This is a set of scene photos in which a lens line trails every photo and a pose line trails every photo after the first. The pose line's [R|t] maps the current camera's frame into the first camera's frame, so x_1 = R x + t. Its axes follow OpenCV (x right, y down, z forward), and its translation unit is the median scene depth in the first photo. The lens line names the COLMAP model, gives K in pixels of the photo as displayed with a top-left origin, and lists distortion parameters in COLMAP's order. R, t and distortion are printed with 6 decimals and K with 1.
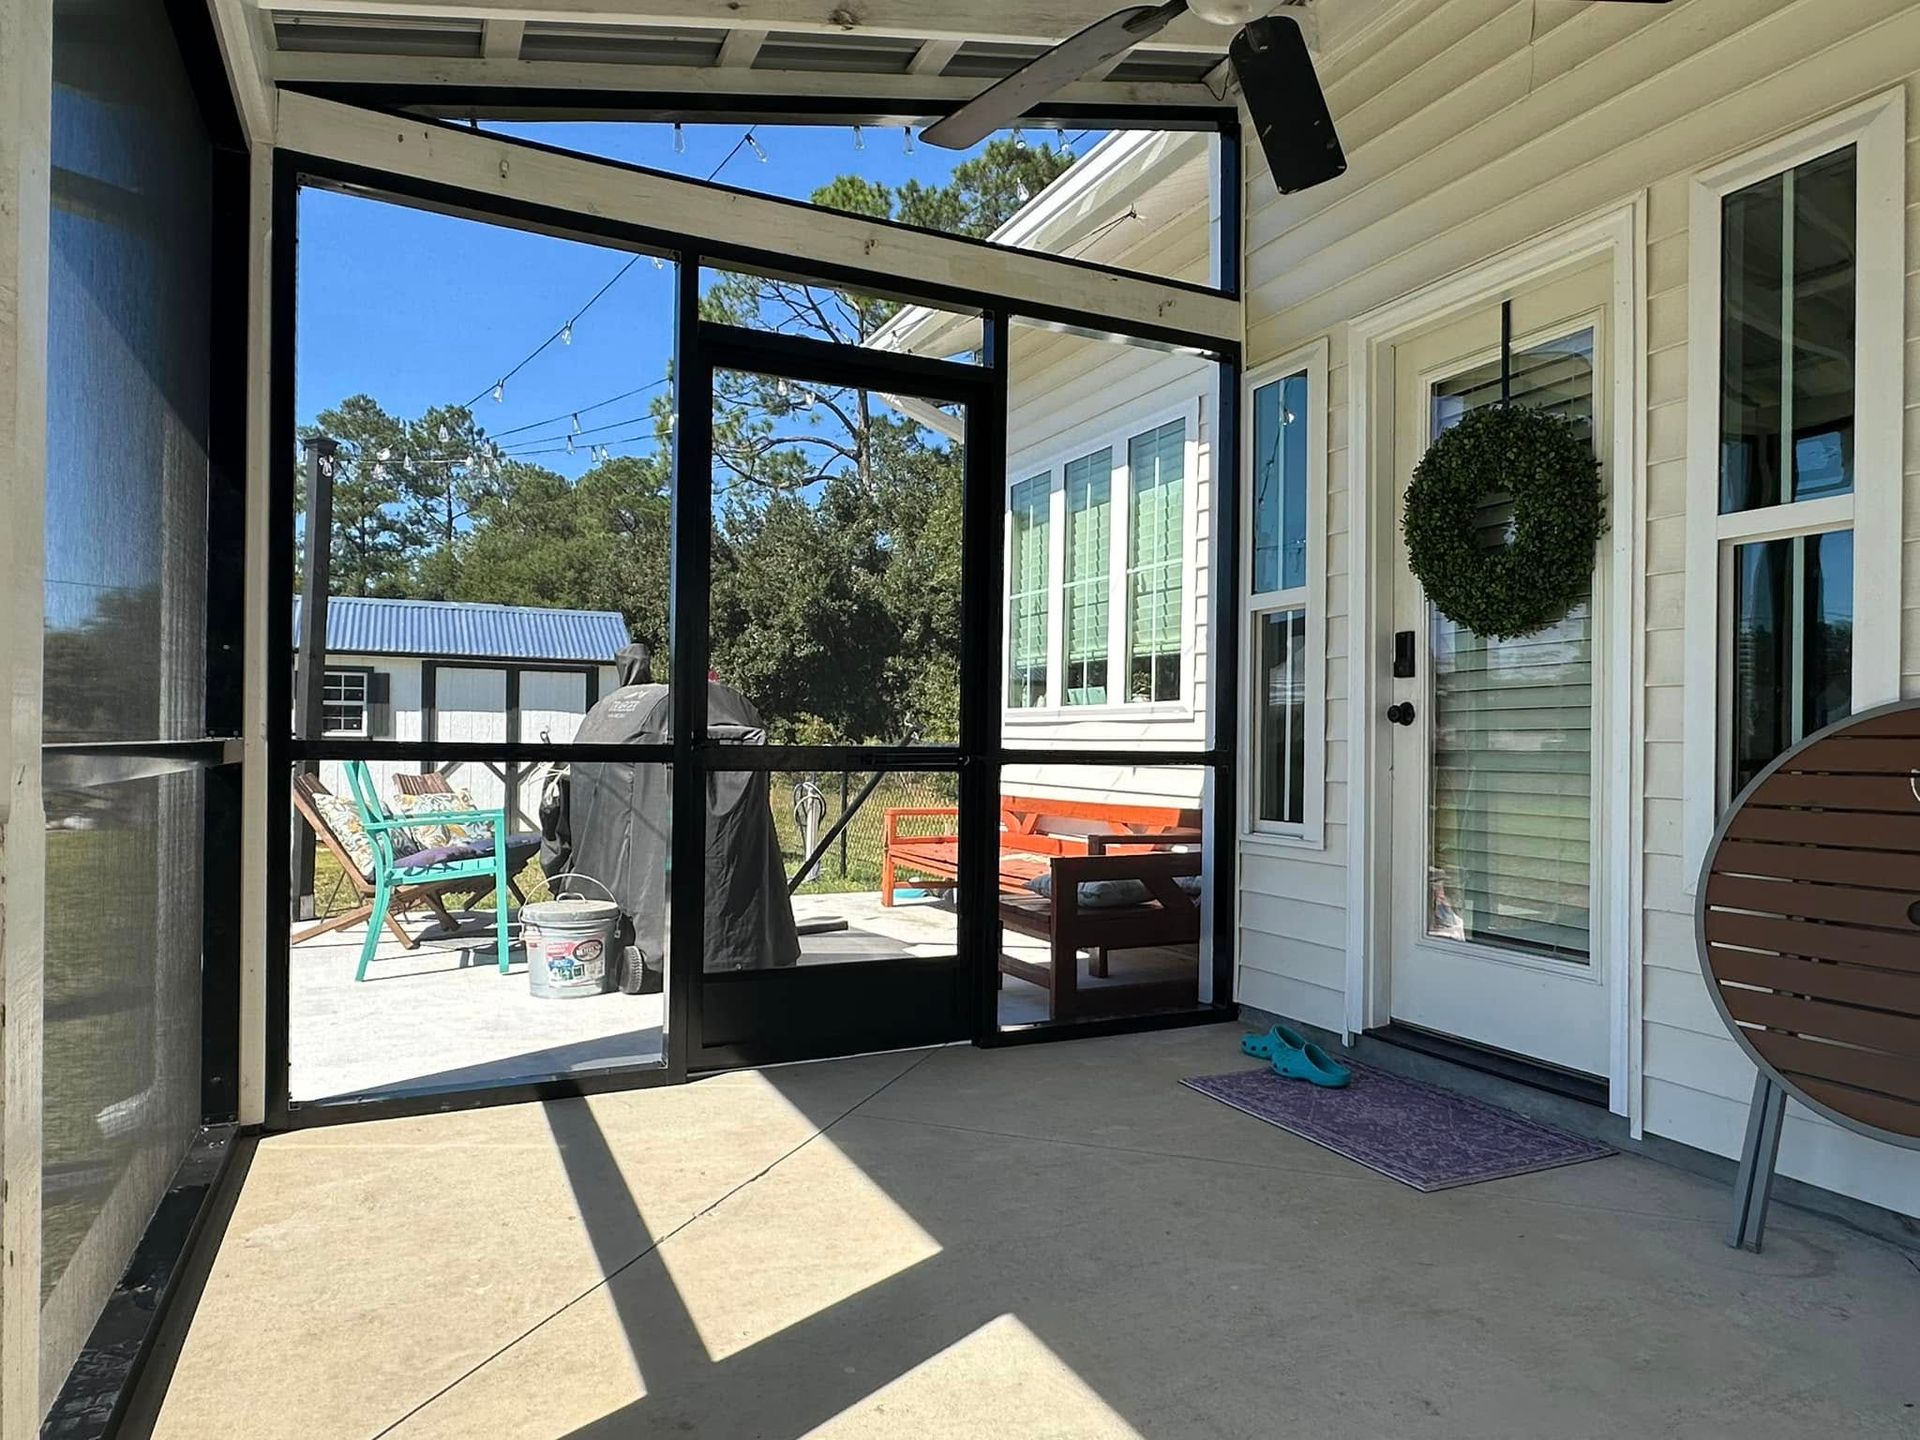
lens RADIAL K [[1216.5, 0, 956.8], [0, 1216.5, 734.0], [0, 0, 1]] dist [-0.002240, -0.002247]
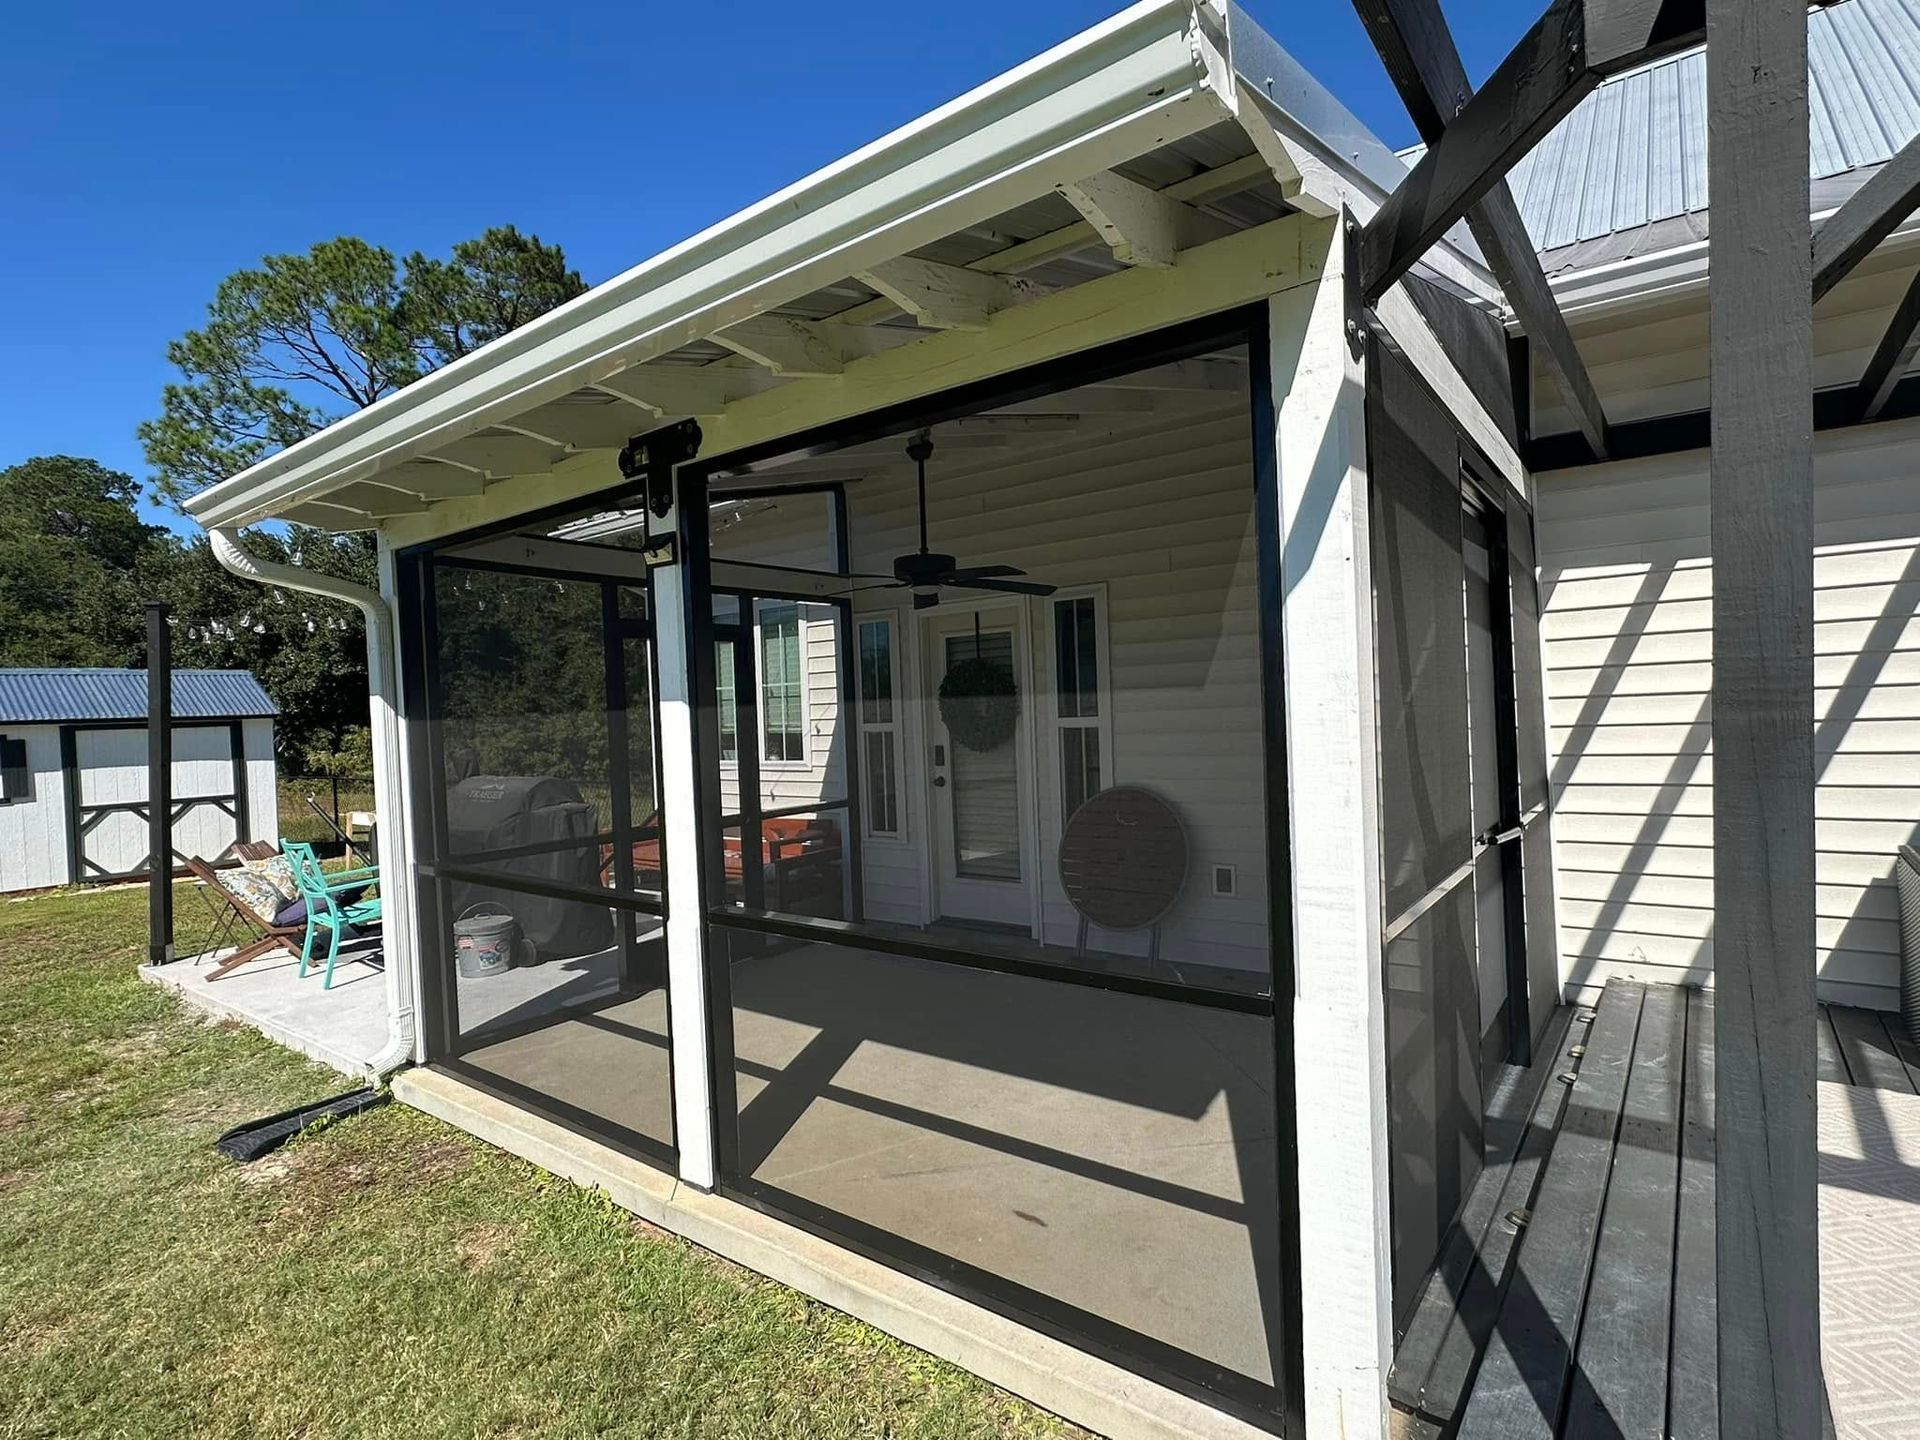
lens RADIAL K [[984.0, 0, 960.0], [0, 984.0, 720.0], [0, 0, 1]] dist [-0.004807, -0.000817]
pose [[0.882641, -0.055005, 0.466819, -0.448555], [0.047371, 0.998482, 0.028085, -0.180206], [-0.467655, -0.002676, 0.883907, -0.636782]]
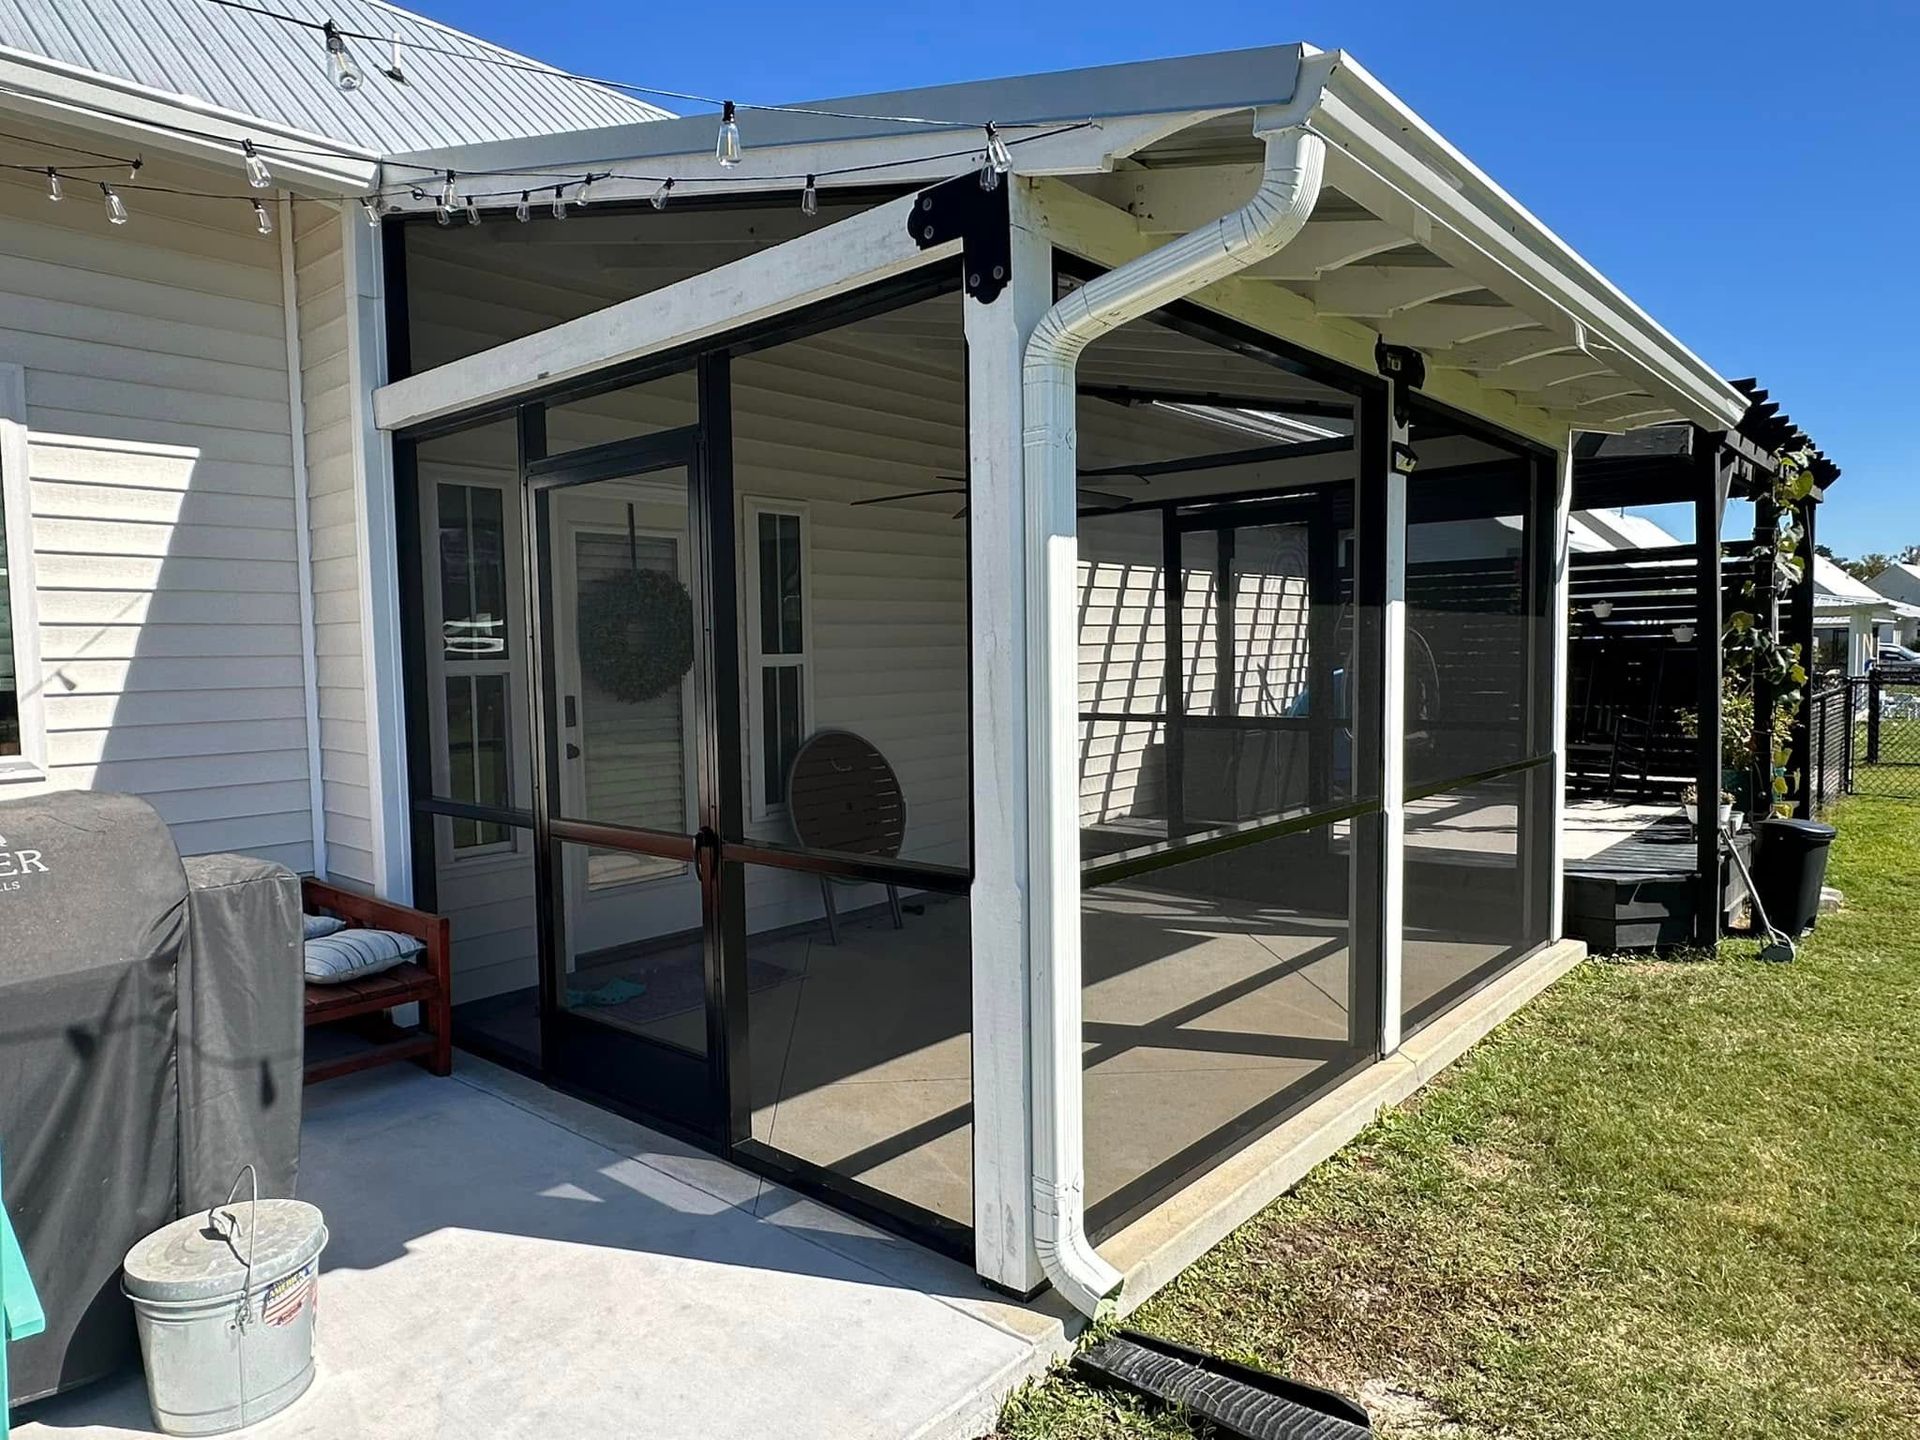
lens RADIAL K [[1216.5, 0, 956.8], [0, 1216.5, 734.0], [0, 0, 1]] dist [-0.002240, -0.002247]
pose [[-0.418000, -0.065738, 0.906065, -1.166946], [0.005545, 0.997175, 0.074906, -0.145452], [-0.908430, 0.036335, -0.416455, 1.182900]]
